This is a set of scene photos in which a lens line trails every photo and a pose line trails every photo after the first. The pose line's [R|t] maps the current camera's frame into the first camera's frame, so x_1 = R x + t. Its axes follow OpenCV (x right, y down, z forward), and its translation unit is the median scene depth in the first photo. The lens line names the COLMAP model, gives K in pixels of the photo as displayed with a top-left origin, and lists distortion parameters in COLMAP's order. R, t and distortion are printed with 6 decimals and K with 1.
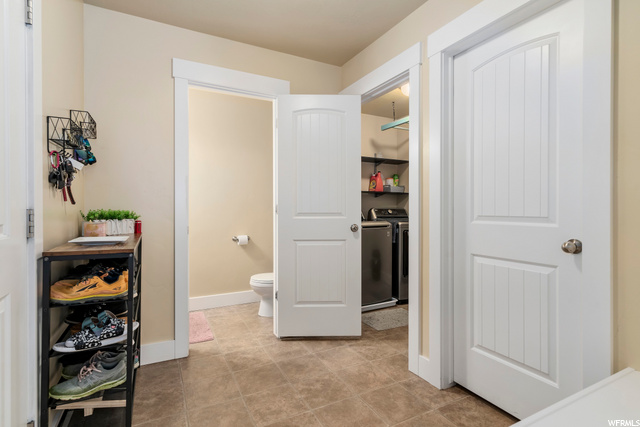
lens RADIAL K [[315.7, 0, 325.8], [0, 315.7, 207.7], [0, 0, 1]] dist [-0.003505, 0.001692]
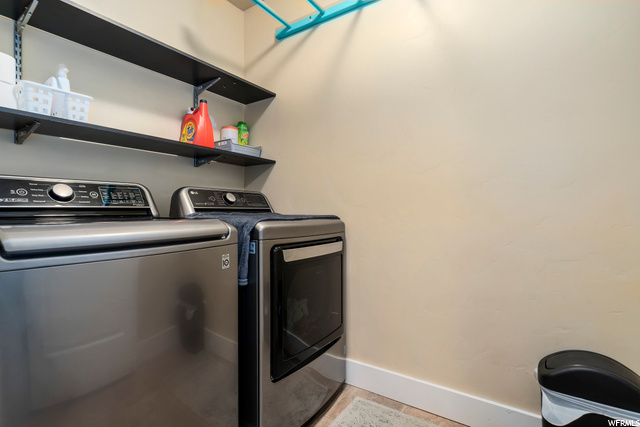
lens RADIAL K [[315.7, 0, 321.3], [0, 315.7, 208.7], [0, 0, 1]] dist [-0.003505, 0.001692]
pose [[0.884697, 0.000296, 0.466165, 0.117316], [-0.000733, 0.999999, 0.000756, 0.026827], [-0.466165, -0.001010, 0.884697, 0.585822]]
